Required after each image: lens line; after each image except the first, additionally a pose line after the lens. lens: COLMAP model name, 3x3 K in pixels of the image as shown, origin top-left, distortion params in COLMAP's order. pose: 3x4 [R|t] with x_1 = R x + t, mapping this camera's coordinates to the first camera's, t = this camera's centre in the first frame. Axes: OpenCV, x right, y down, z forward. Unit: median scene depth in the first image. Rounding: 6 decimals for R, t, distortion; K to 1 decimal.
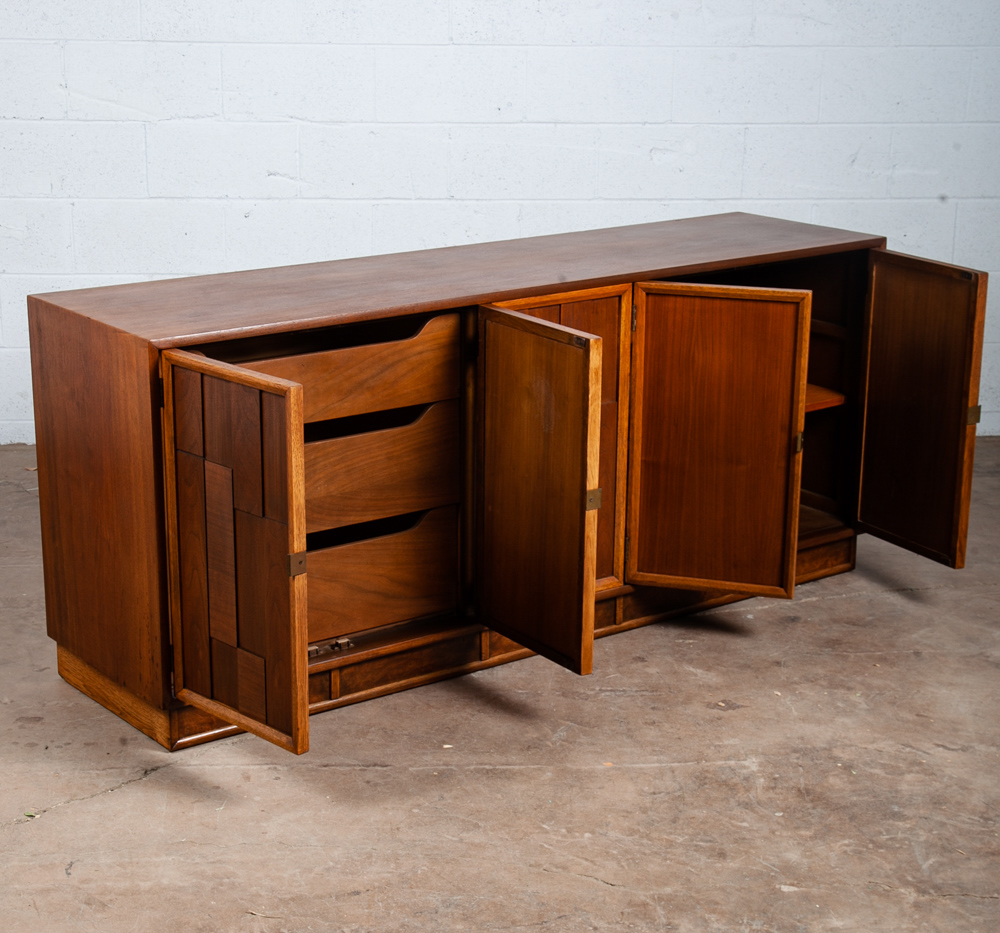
lens RADIAL K [[2090.2, 0, 493.8], [0, 2090.2, 536.5], [0, 0, 1]] dist [0.101492, 0.000000]
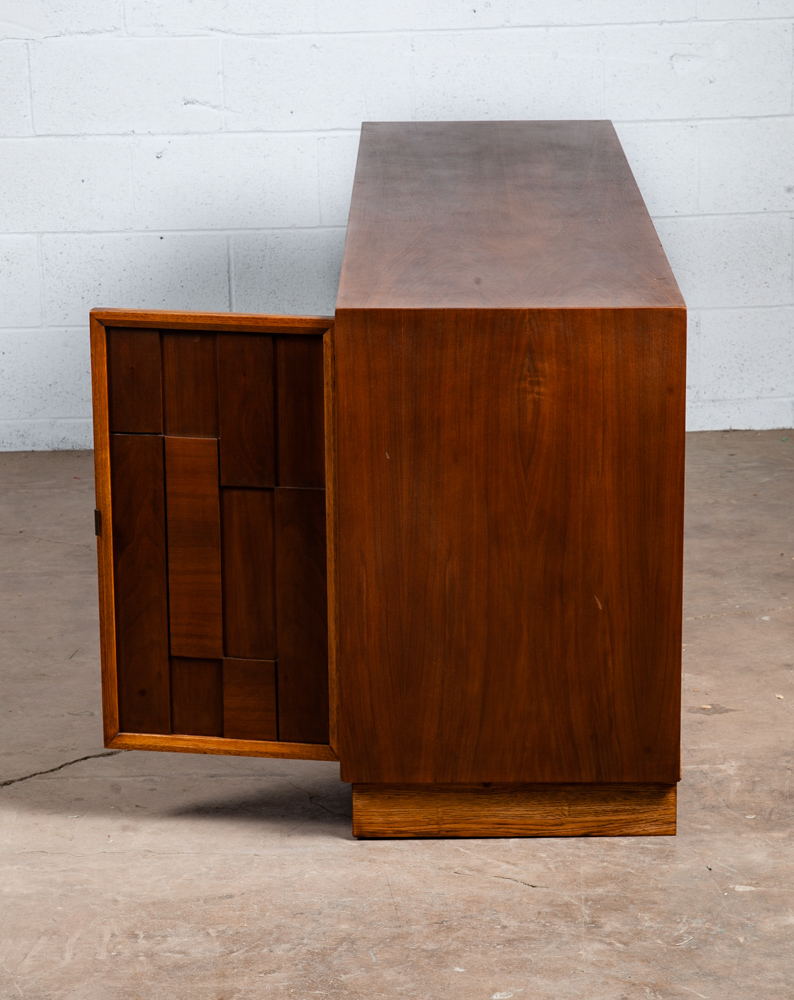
lens RADIAL K [[3116.6, 0, 440.6], [0, 3116.6, 503.9], [0, 0, 1]] dist [0.424027, 0.000000]
pose [[0.997390, -0.022906, -0.068477, 0.094214], [0.018413, 0.997680, -0.065548, 0.081719], [0.069819, 0.064116, 0.995497, -0.231728]]
